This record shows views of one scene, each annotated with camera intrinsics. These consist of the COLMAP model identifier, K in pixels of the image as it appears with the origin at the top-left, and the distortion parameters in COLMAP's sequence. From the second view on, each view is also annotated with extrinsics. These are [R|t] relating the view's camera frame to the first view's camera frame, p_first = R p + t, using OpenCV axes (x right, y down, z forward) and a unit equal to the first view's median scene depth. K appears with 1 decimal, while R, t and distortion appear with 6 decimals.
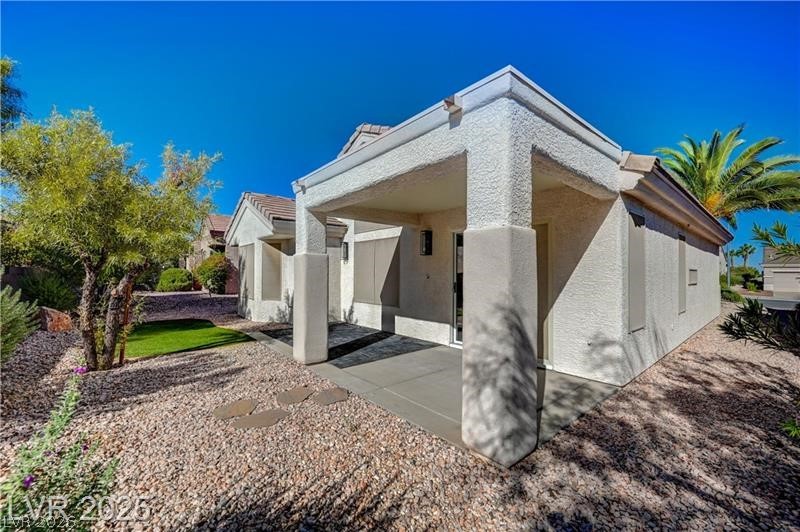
lens RADIAL K [[318.7, 0, 400.0], [0, 318.7, 266.0], [0, 0, 1]] dist [-0.000941, -0.000044]
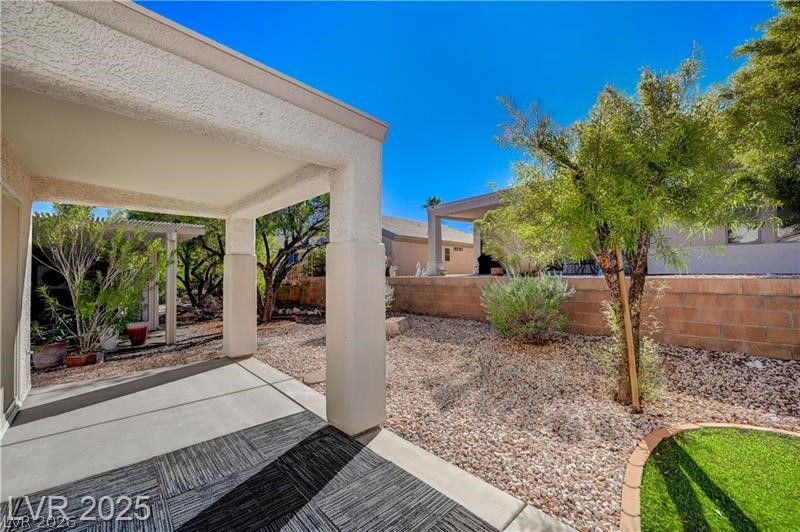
lens RADIAL K [[316.4, 0, 401.6], [0, 316.4, 267.2], [0, 0, 1]] dist [0.003667, 0.000084]
pose [[-0.998134, 0.002028, -0.061023, -0.234031], [0.004402, 0.999238, -0.038793, 0.022786], [0.060898, -0.038989, -0.997382, 1.144166]]
